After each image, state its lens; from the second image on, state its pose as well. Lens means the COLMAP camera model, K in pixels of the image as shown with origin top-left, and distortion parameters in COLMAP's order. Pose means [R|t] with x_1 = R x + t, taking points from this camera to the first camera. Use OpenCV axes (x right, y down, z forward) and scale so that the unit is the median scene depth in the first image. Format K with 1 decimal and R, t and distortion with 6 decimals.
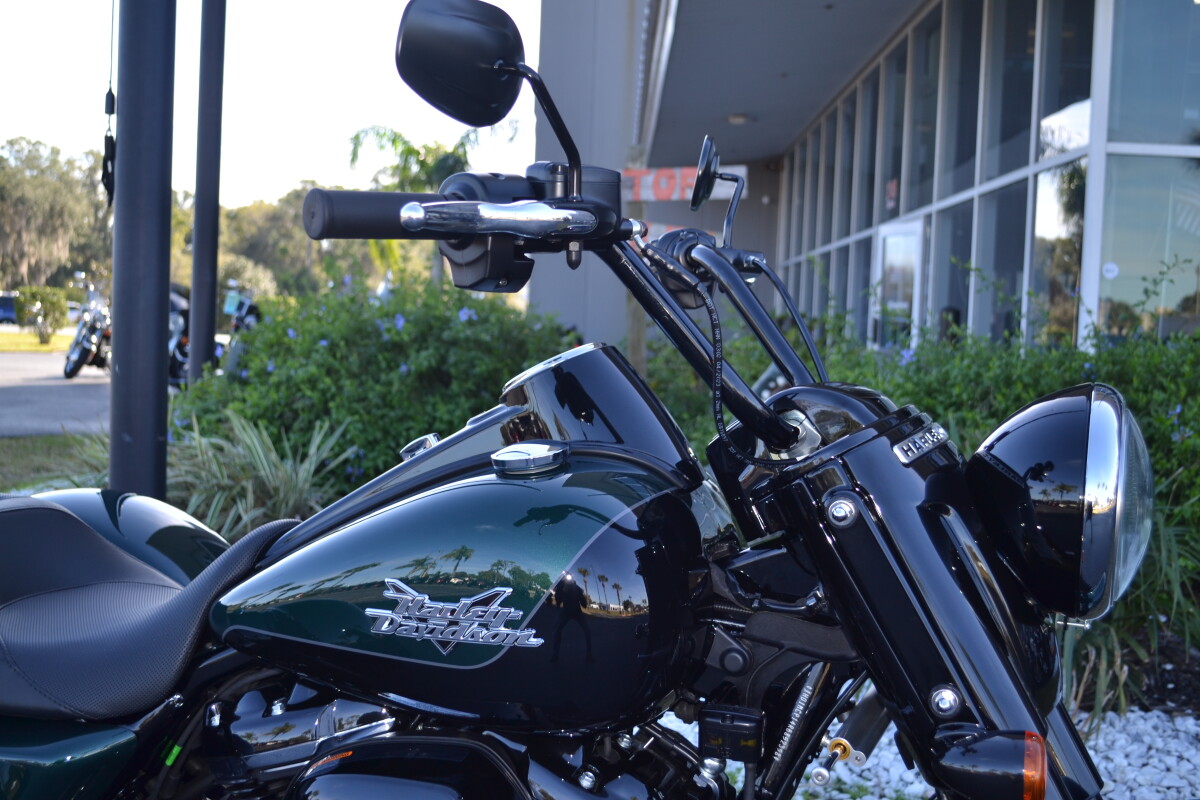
lens RADIAL K [[1380.9, 0, 600.0], [0, 1380.9, 400.0], [0, 0, 1]] dist [-0.035622, -0.031906]
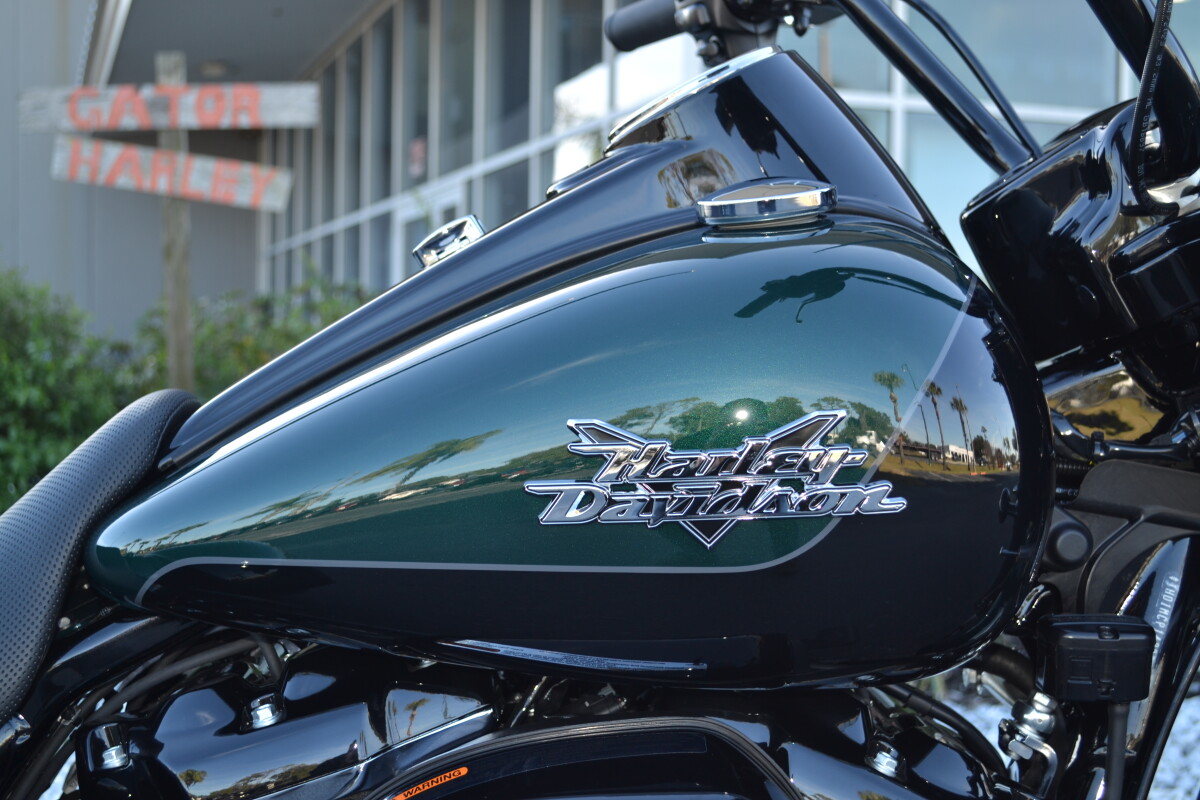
lens RADIAL K [[1648.7, 0, 602.2], [0, 1648.7, 376.6], [0, 0, 1]] dist [-0.007388, -0.036790]
pose [[0.939611, -0.032477, 0.340699, -0.101922], [0.042628, 0.998841, -0.022348, 0.036266], [-0.339579, 0.035522, 0.939907, 0.113002]]
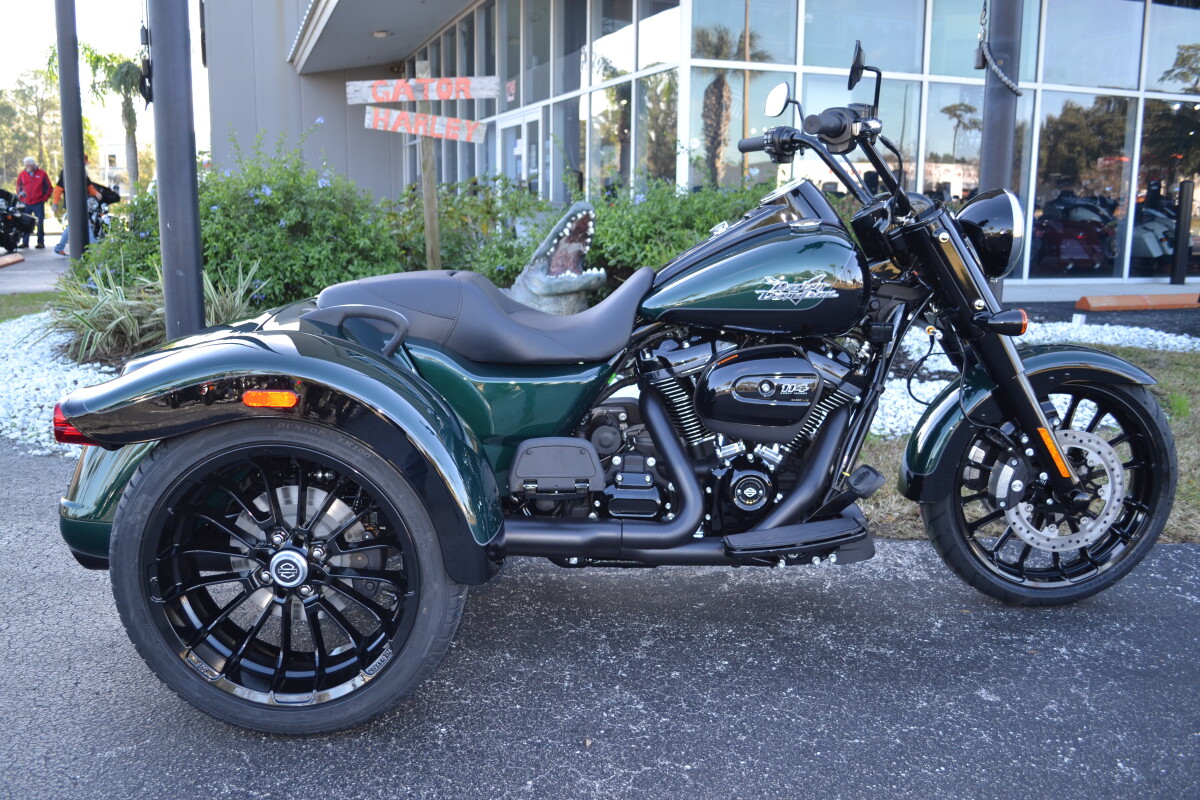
lens RADIAL K [[1029.2, 0, 600.0], [0, 1029.2, 400.0], [0, 0, 1]] dist [-0.075271, 0.008148]
pose [[0.938808, -0.098805, 0.329966, -0.293995], [0.048995, 0.986540, 0.156010, 0.013737], [-0.340940, -0.130296, 0.931012, -0.168560]]
